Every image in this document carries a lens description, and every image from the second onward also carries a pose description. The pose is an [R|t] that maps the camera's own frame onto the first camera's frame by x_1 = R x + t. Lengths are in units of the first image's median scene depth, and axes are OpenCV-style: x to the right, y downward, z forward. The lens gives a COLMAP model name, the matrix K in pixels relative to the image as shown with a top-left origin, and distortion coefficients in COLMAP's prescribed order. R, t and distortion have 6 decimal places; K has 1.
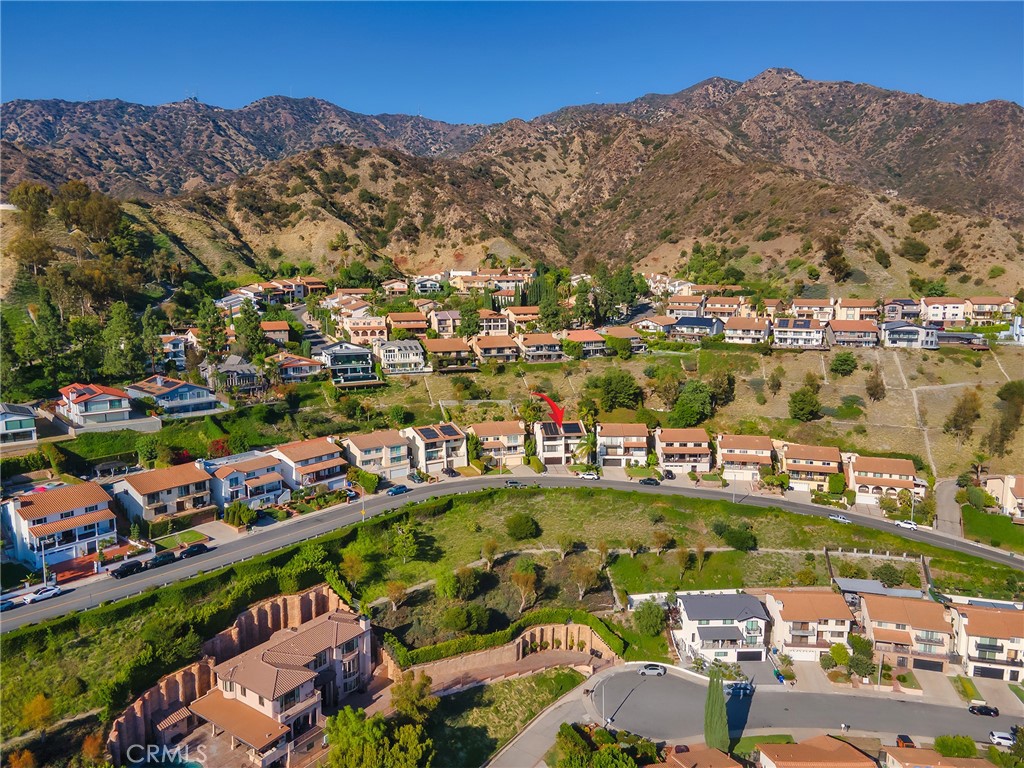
lens RADIAL K [[742.8, 0, 507.8], [0, 742.8, 380.3], [0, 0, 1]] dist [0.019585, 0.000820]
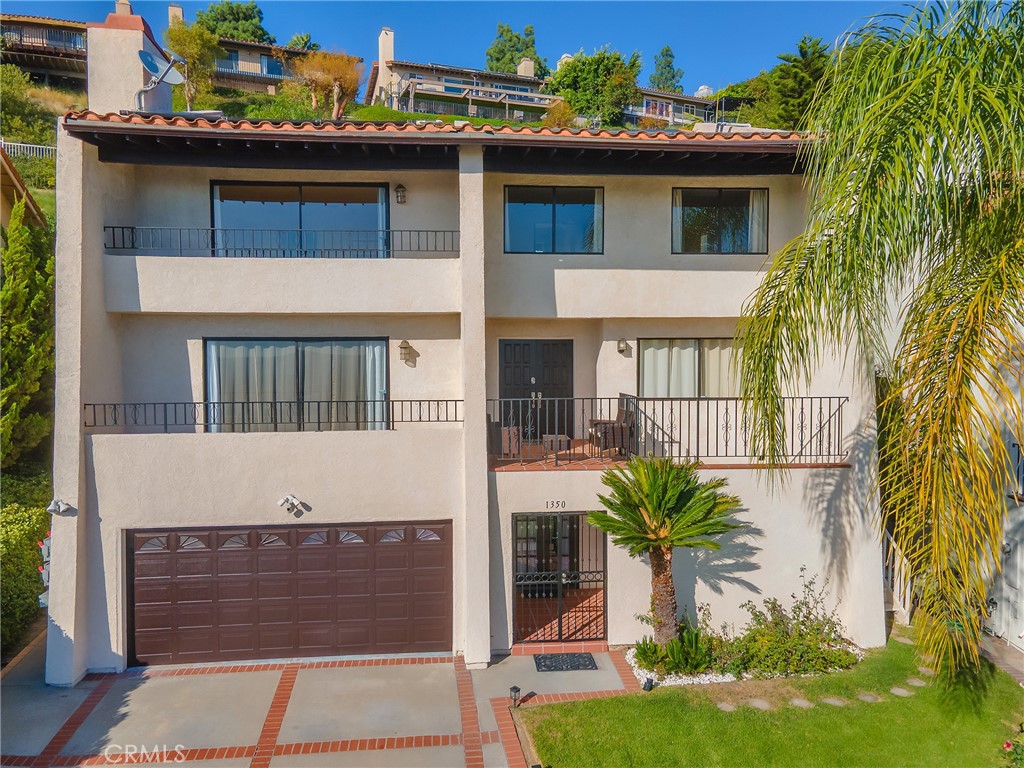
lens RADIAL K [[742.8, 0, 507.8], [0, 742.8, 380.3], [0, 0, 1]] dist [0.019585, 0.000820]
pose [[0.999619, -0.003006, -0.027447, 0.079064], [-0.000269, 0.992949, -0.118546, 0.098822], [0.027609, 0.118508, 0.992569, 0.939485]]
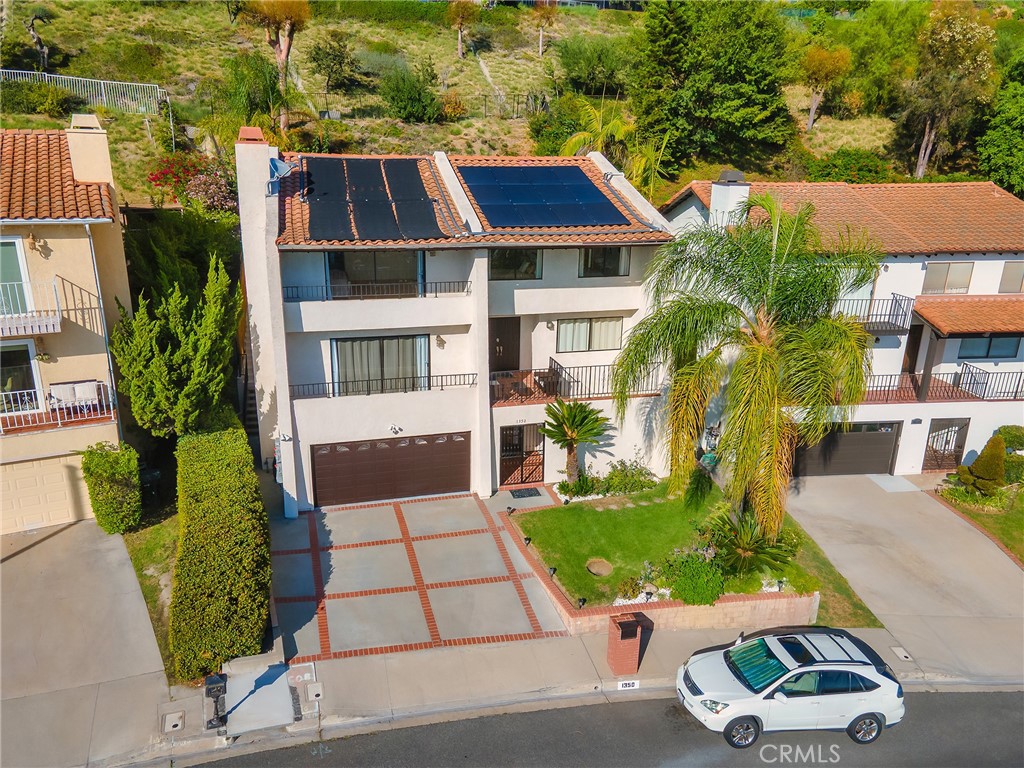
lens RADIAL K [[742.8, 0, 507.8], [0, 742.8, 380.3], [0, 0, 1]] dist [0.019585, 0.000820]
pose [[0.988977, -0.030561, 0.144883, 0.062232], [0.009084, 0.989148, 0.146641, 0.077914], [-0.147793, -0.143708, 0.978522, 0.884508]]
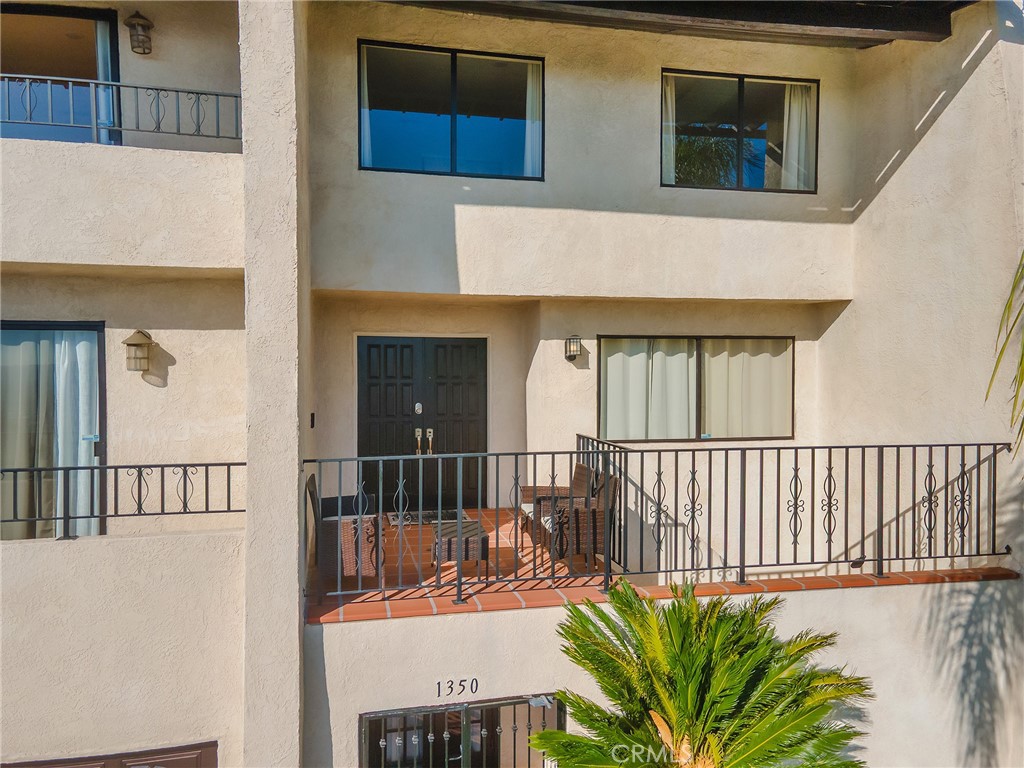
lens RADIAL K [[742.8, 0, 507.8], [0, 742.8, 380.3], [0, 0, 1]] dist [0.019585, 0.000820]
pose [[0.993957, -0.002068, 0.109748, 0.080053], [0.017064, 0.990578, -0.135879, 0.094338], [-0.108433, 0.136931, 0.984628, 0.970401]]
